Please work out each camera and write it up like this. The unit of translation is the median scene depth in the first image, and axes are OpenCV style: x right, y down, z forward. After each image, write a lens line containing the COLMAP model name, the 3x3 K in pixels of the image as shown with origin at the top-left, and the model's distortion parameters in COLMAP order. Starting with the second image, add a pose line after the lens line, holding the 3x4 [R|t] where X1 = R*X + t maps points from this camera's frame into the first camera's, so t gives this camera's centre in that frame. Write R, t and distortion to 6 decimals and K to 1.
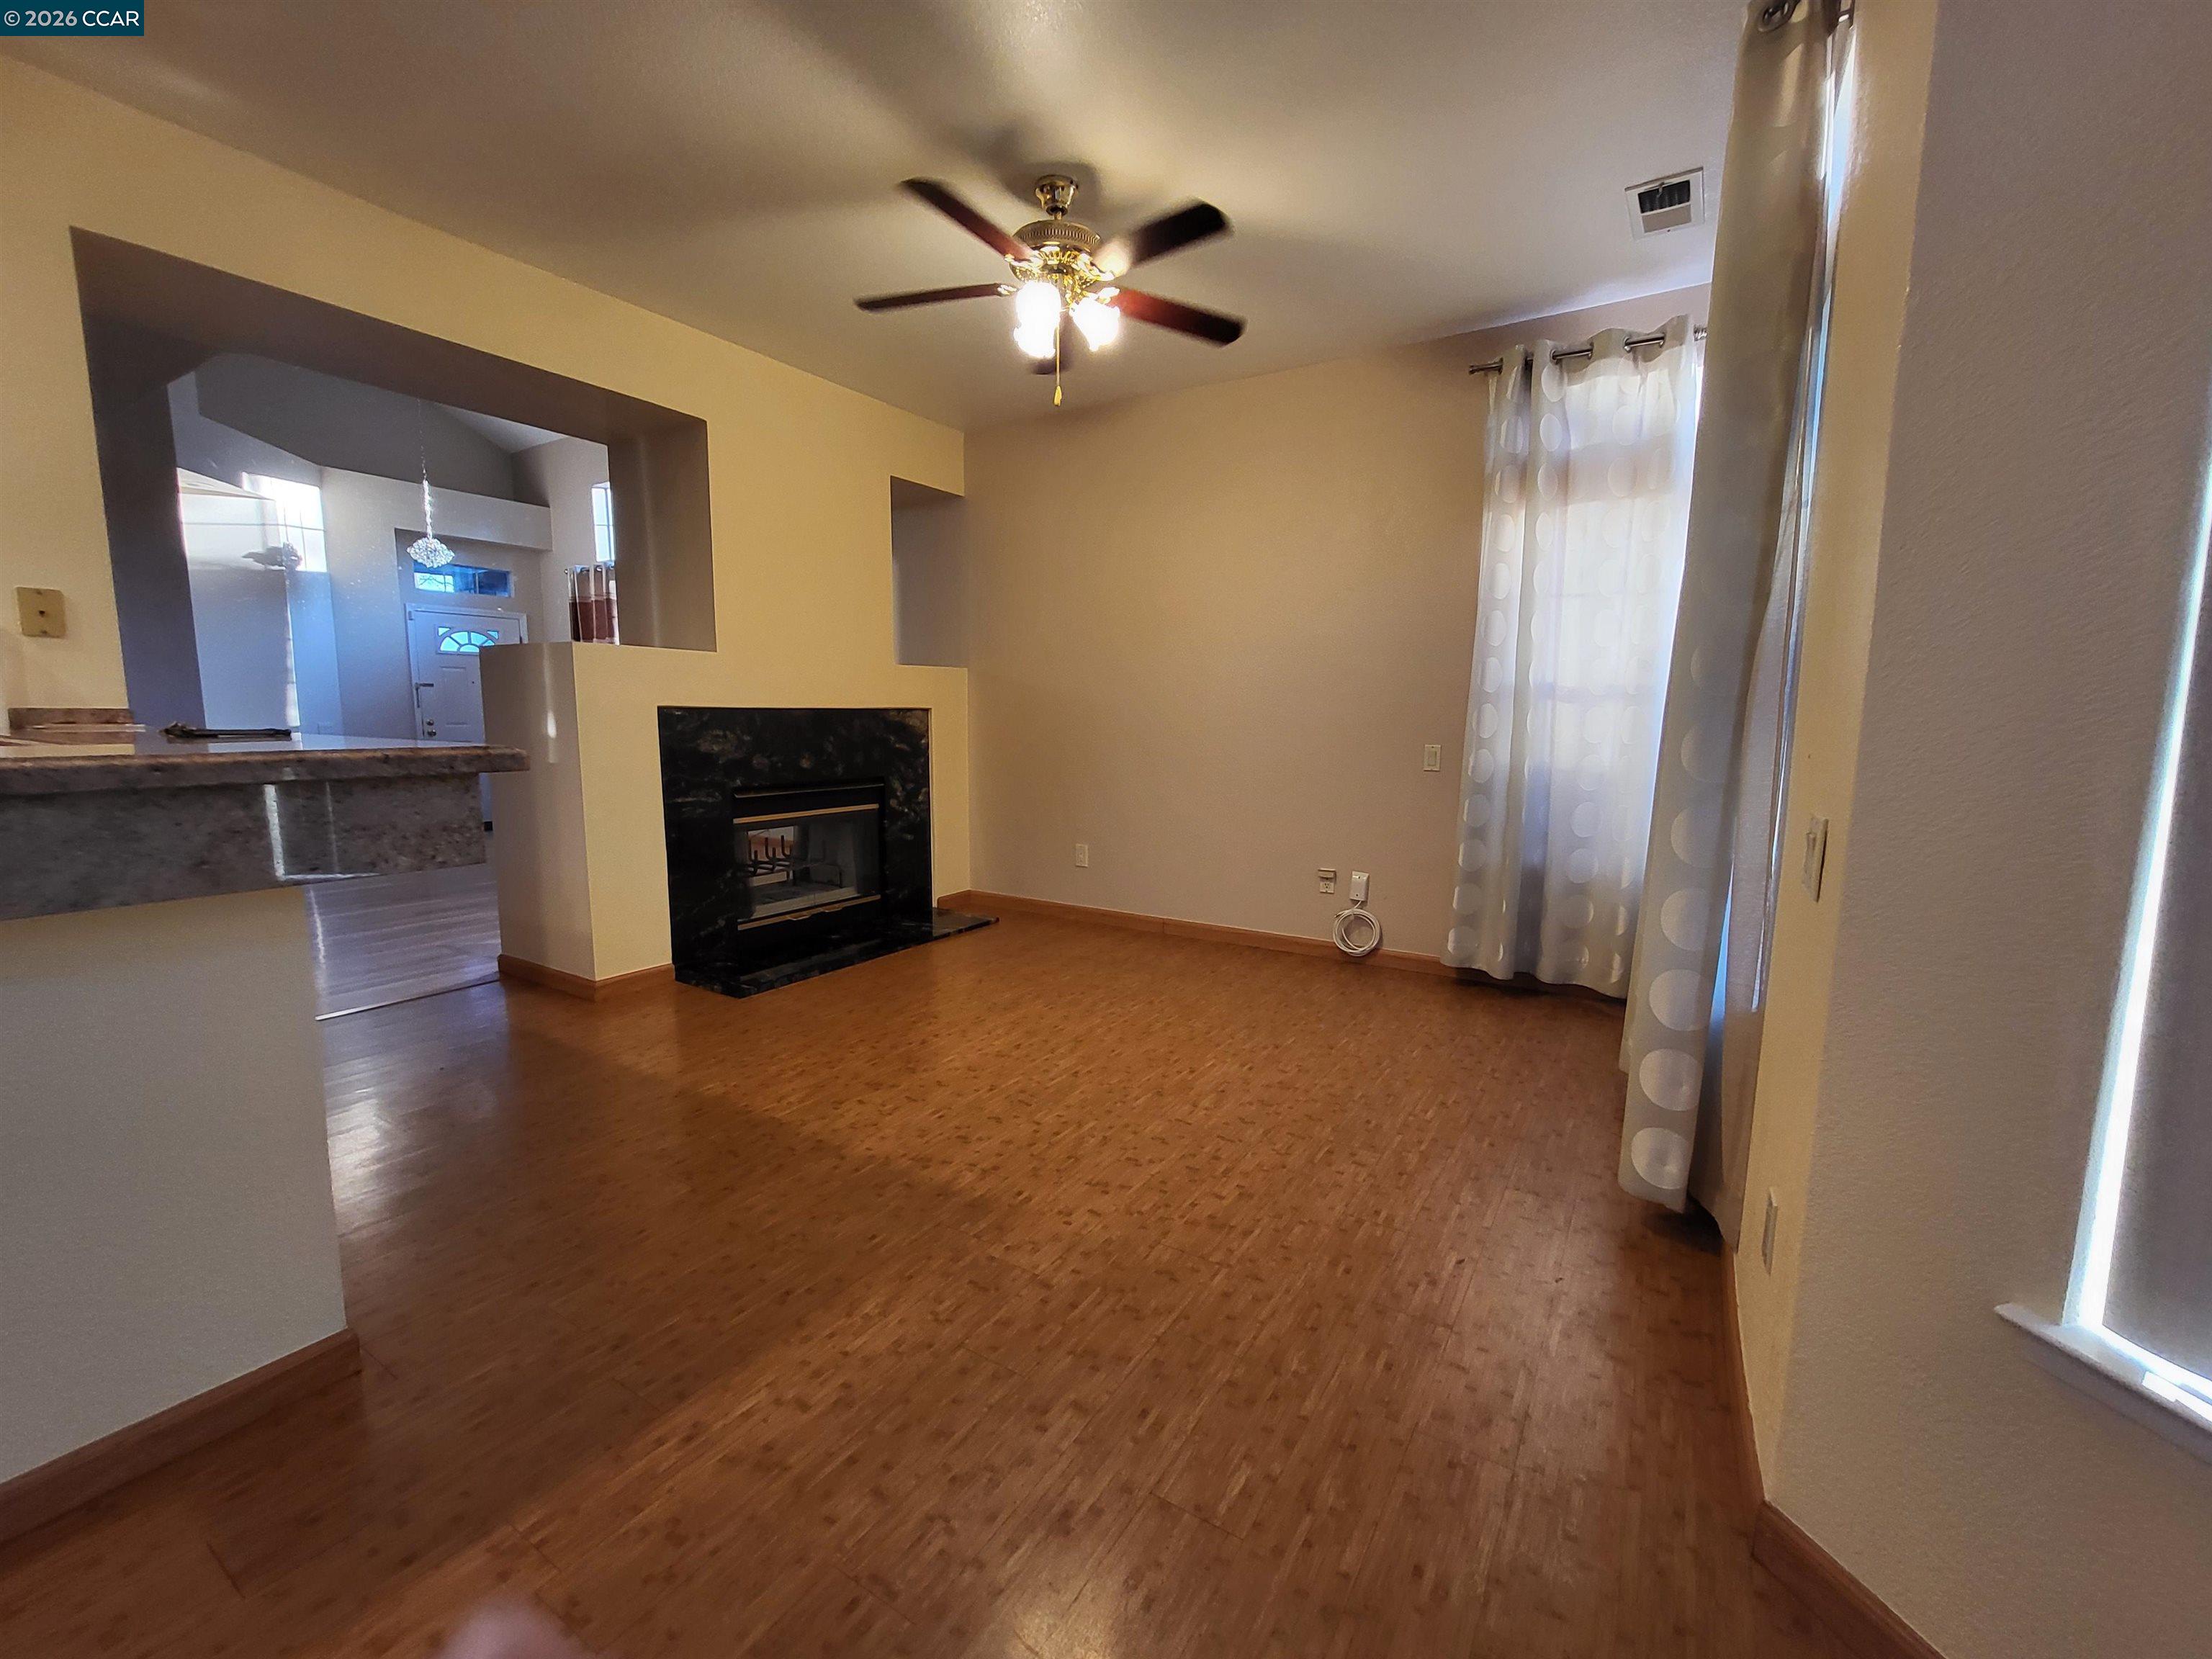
lens RADIAL K [[899.1, 0, 1107.5], [0, 899.1, 831.7], [0, 0, 1]] dist [-0.003063, -0.000504]
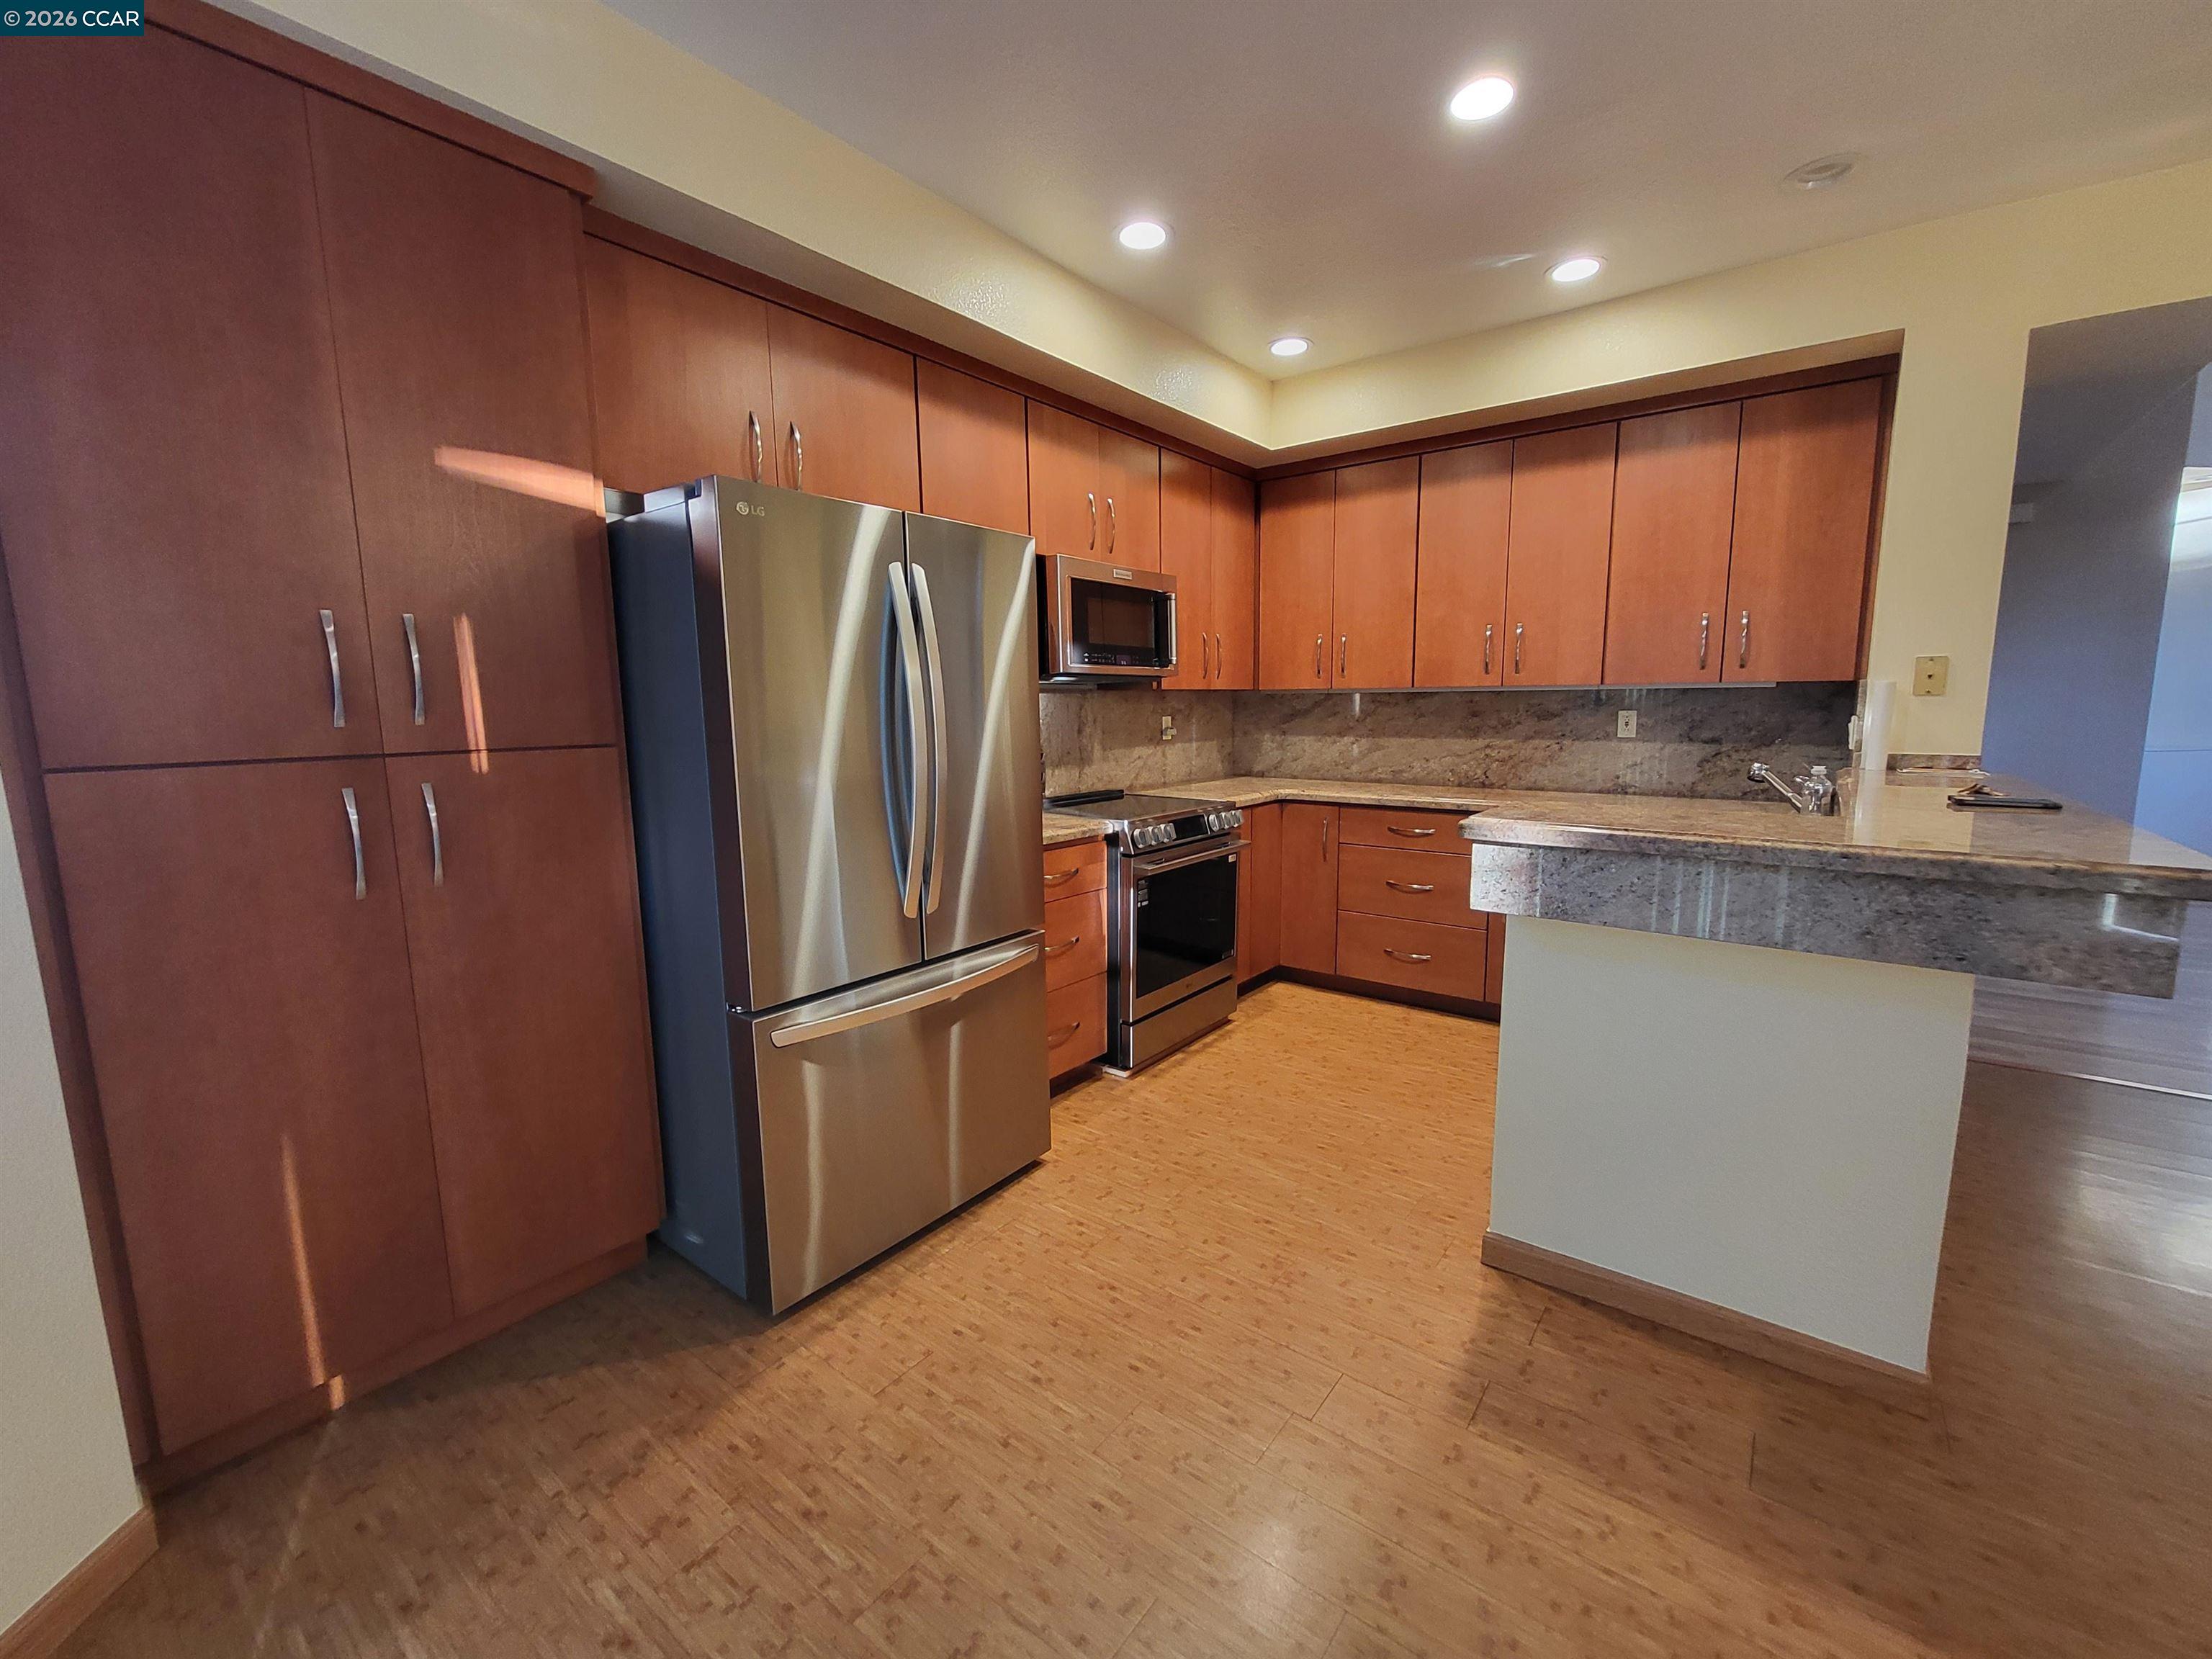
lens RADIAL K [[899.1, 0, 1107.3], [0, 899.1, 833.8], [0, 0, 1]] dist [-0.003063, -0.000504]
pose [[-0.100877, 0.129754, -0.986401, 0.255898], [-0.117658, 0.982945, 0.141332, -0.134688], [0.987917, 0.130315, -0.083890, 0.054514]]
